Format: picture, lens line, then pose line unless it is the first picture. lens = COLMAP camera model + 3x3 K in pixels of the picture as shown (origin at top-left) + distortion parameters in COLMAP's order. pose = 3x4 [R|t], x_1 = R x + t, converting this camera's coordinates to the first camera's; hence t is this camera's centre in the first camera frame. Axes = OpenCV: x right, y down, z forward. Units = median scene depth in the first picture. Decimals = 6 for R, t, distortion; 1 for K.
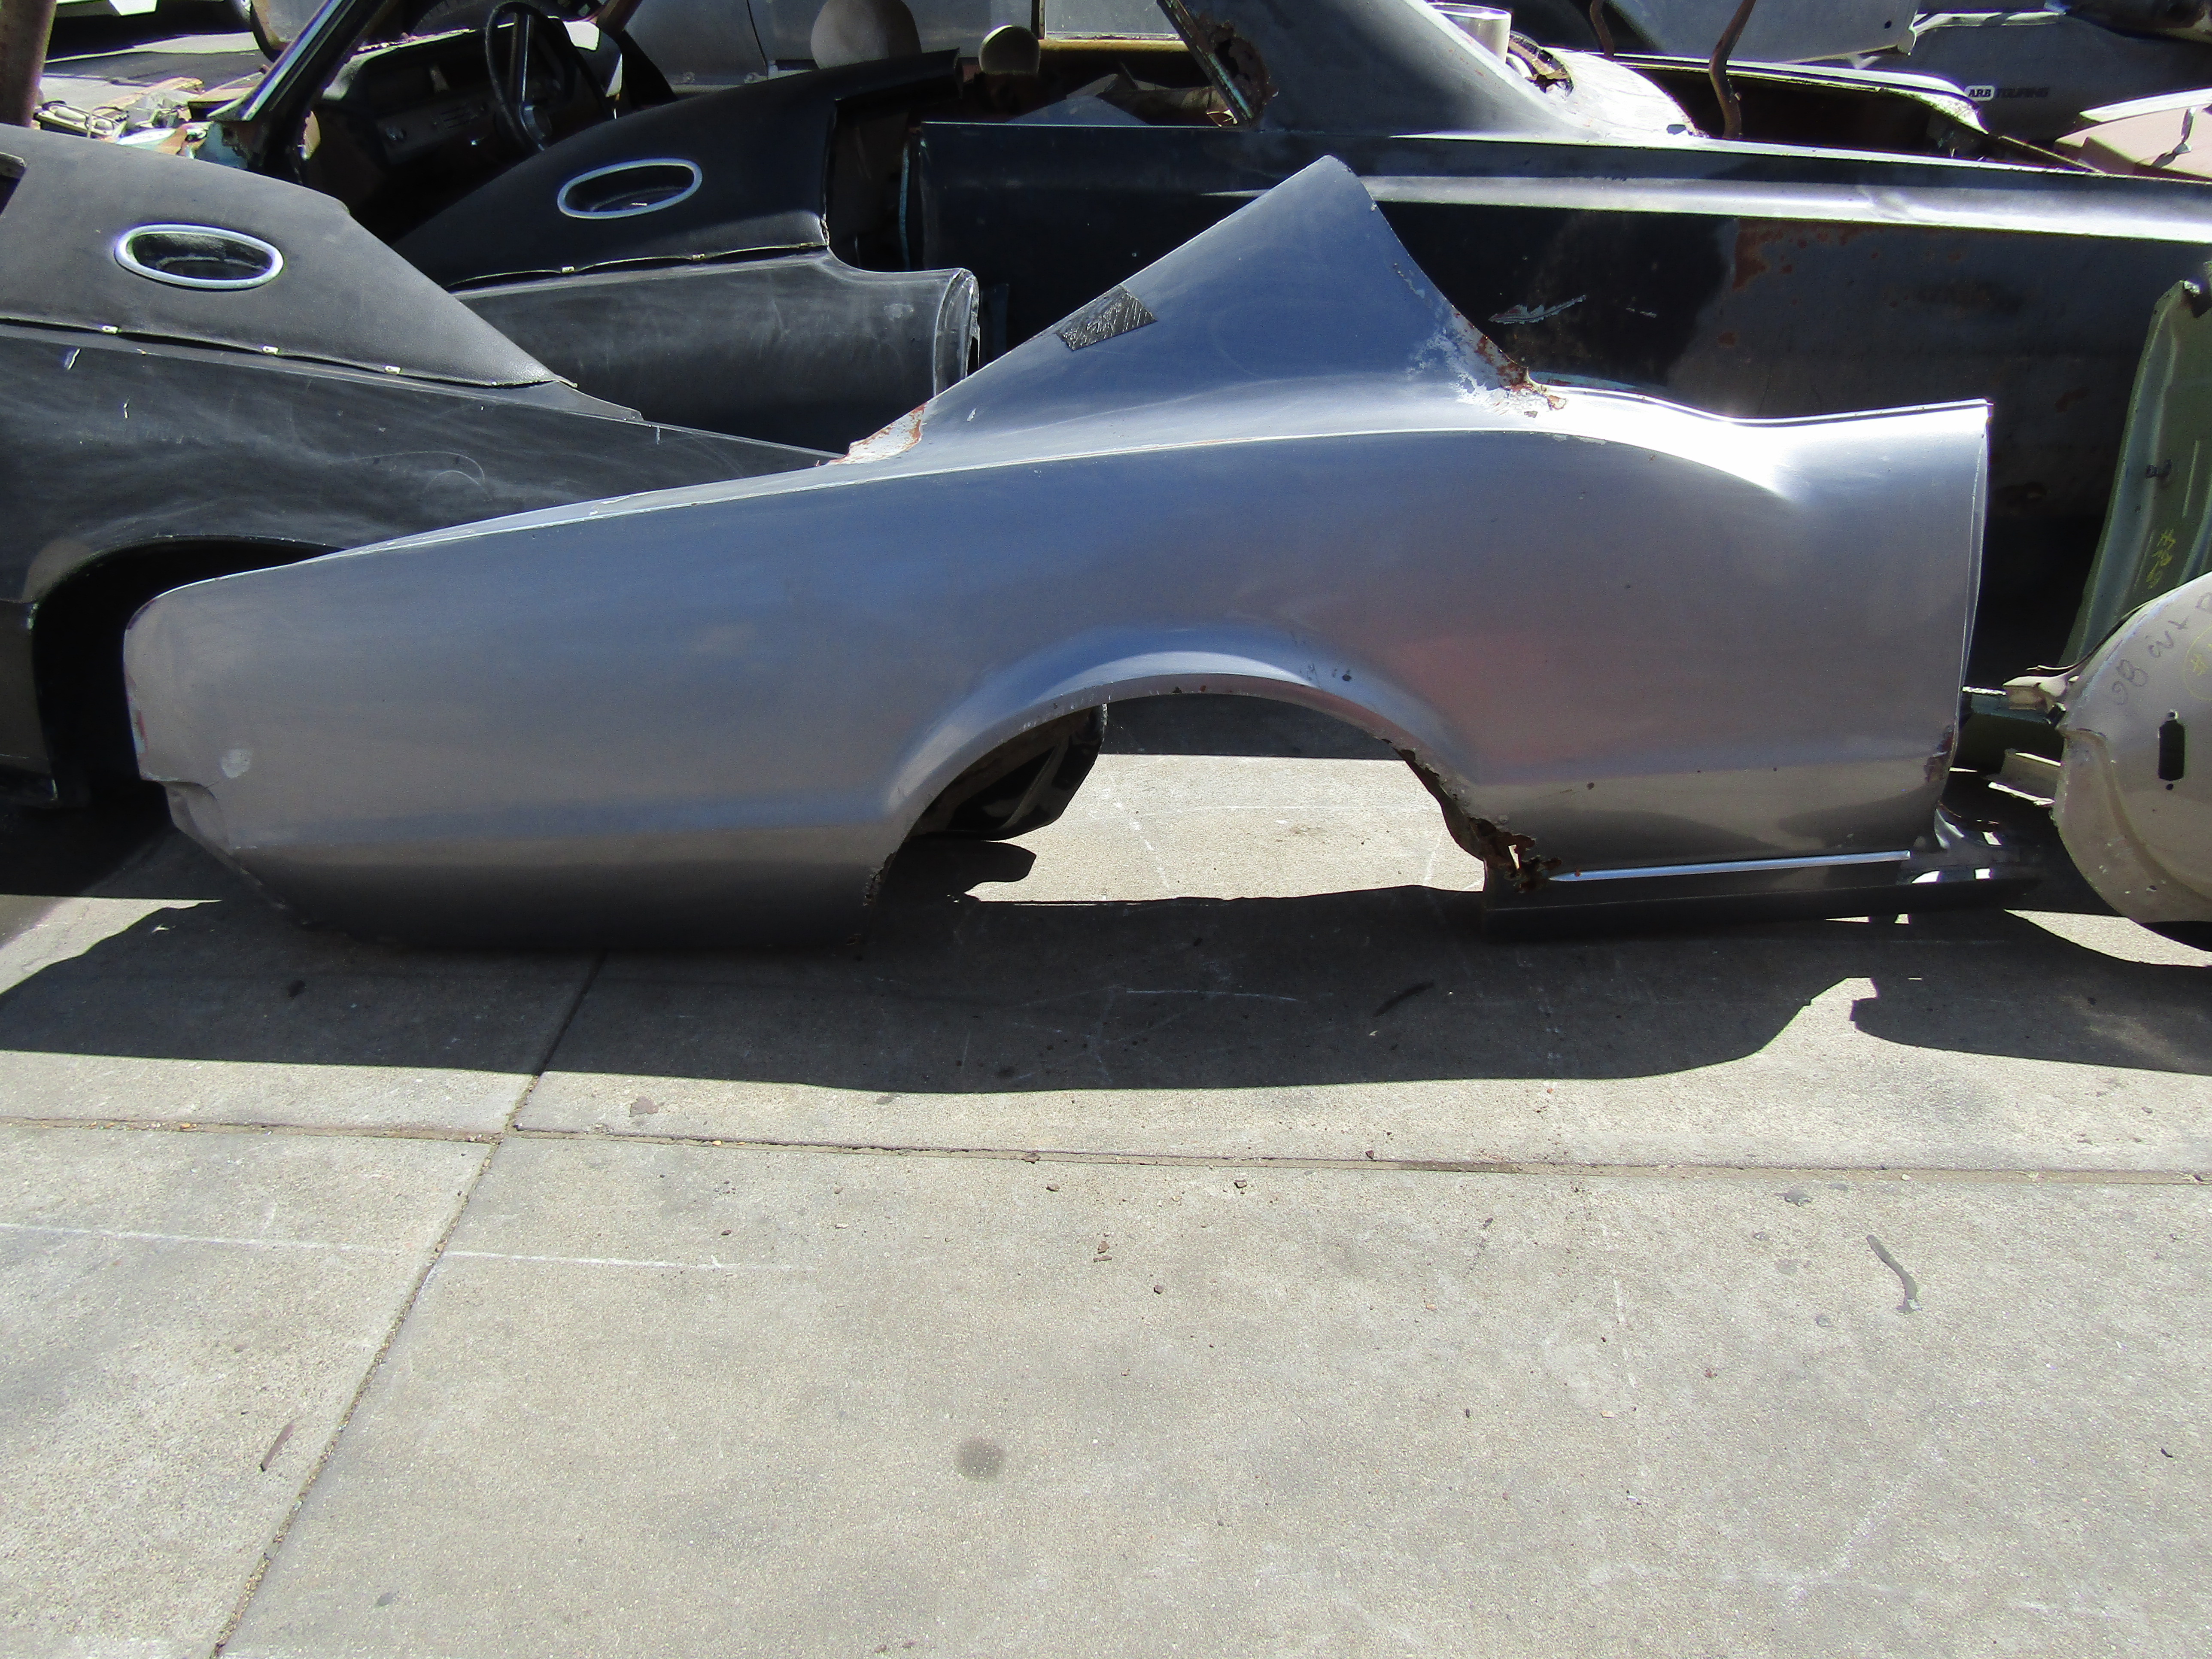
lens RADIAL K [[1572.9, 0, 1095.8], [0, 1572.9, 844.6], [0, 0, 1]] dist [-0.006679, 0.000785]
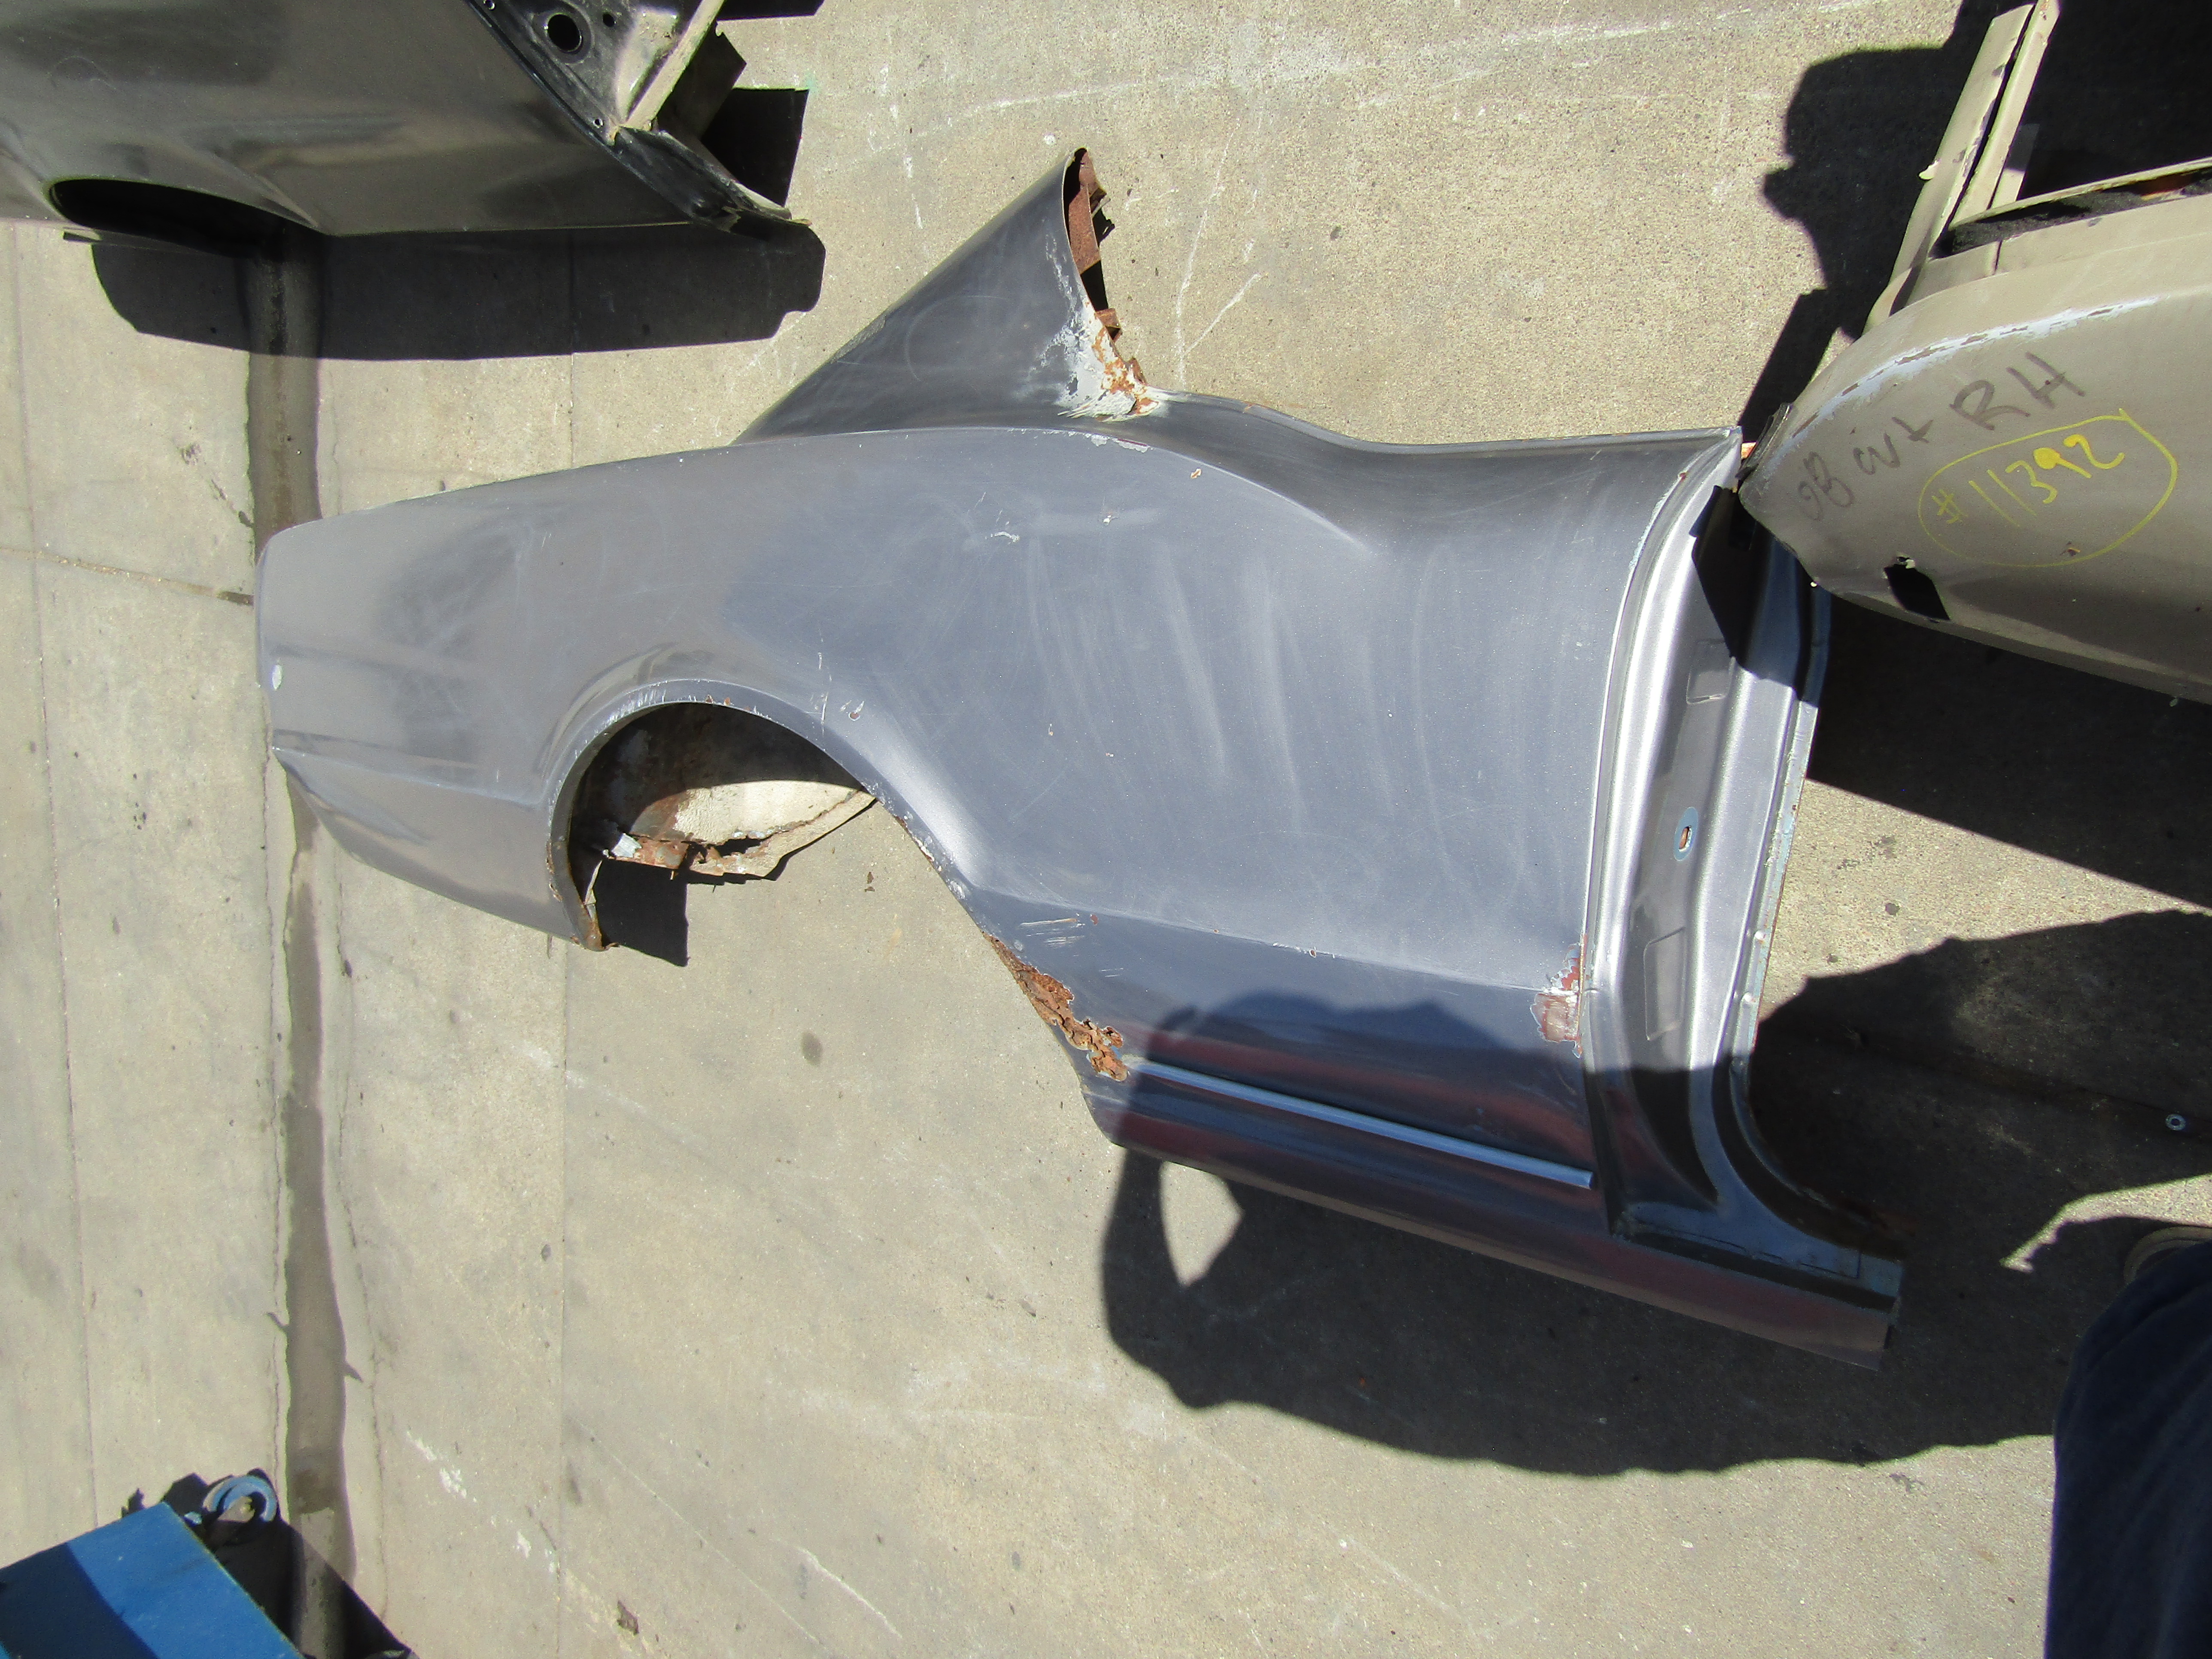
lens RADIAL K [[1572.9, 0, 1100.9], [0, 1572.9, 835.1], [0, 0, 1]] dist [-0.006679, 0.000785]
pose [[0.777939, 0.151415, -0.609823, 1.035433], [0.511091, 0.412079, 0.754305, -0.688538], [0.365508, -0.898479, 0.243186, 0.932804]]
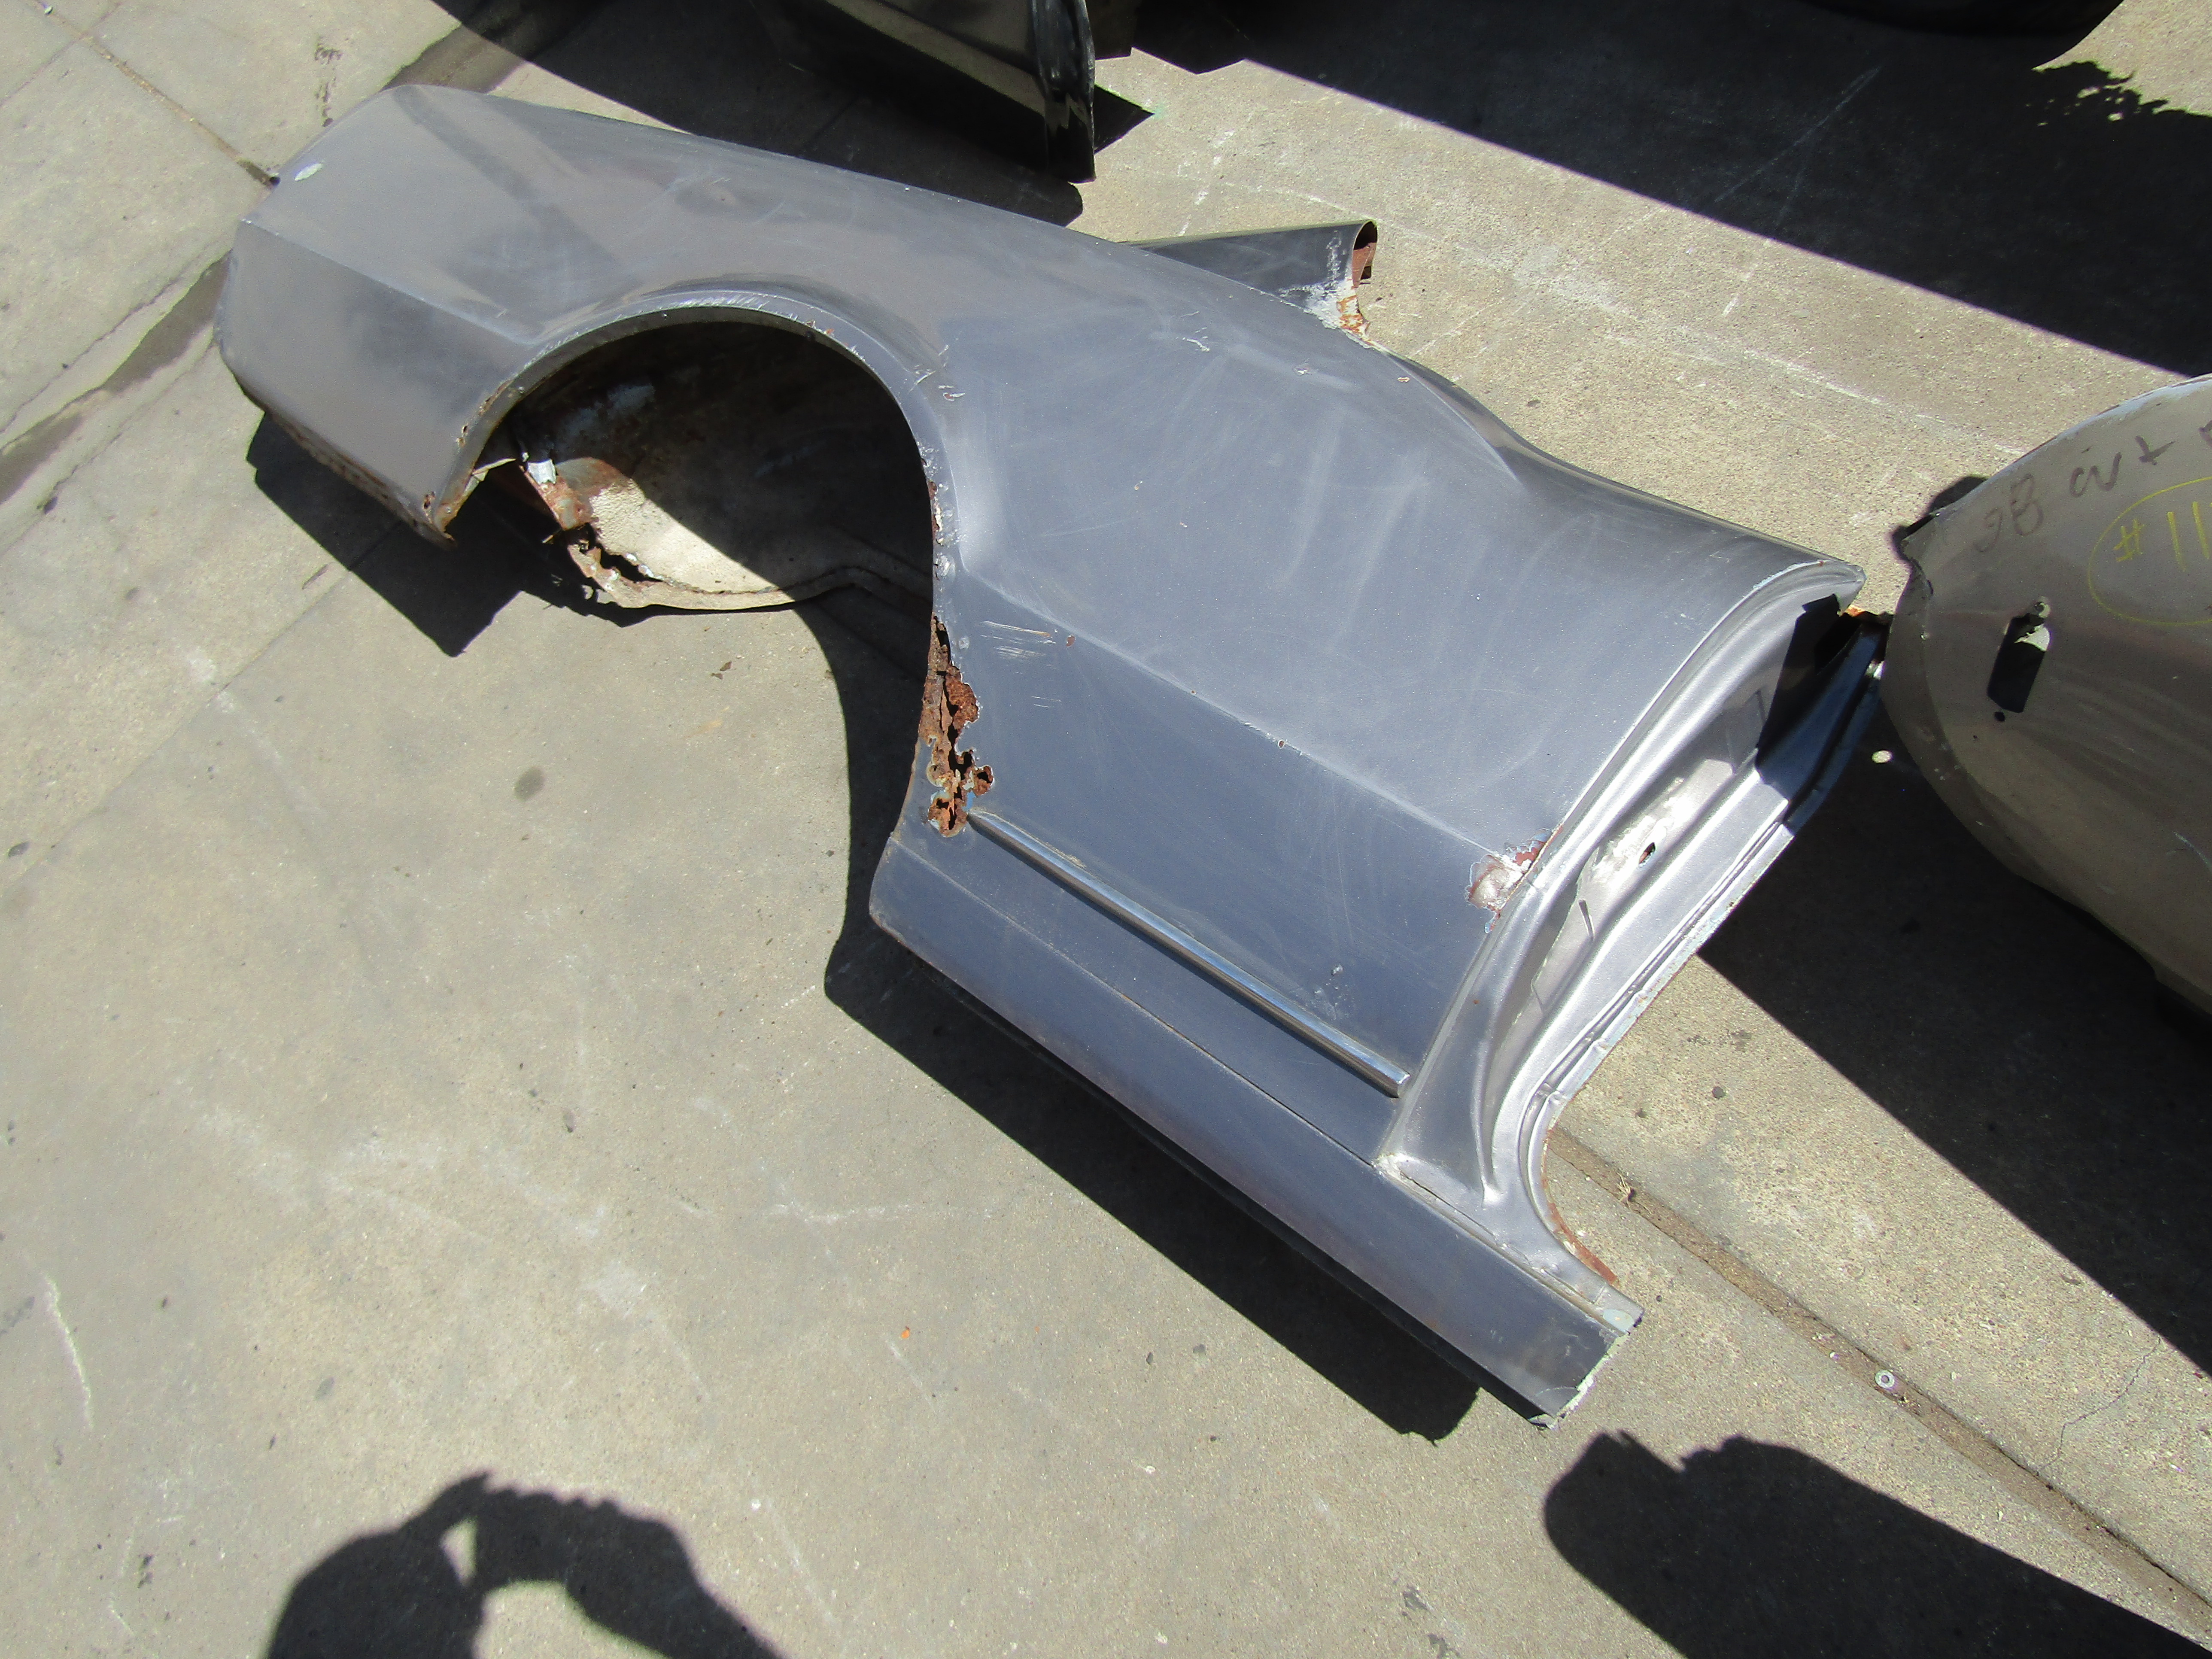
lens RADIAL K [[1572.9, 0, 1097.9], [0, 1572.9, 830.1], [0, 0, 1]] dist [-0.006679, 0.000785]
pose [[0.700954, 0.466647, -0.539355, 1.015491], [-0.065816, 0.795336, 0.602585, -0.418265], [0.710163, -0.386886, 0.588207, 0.551325]]
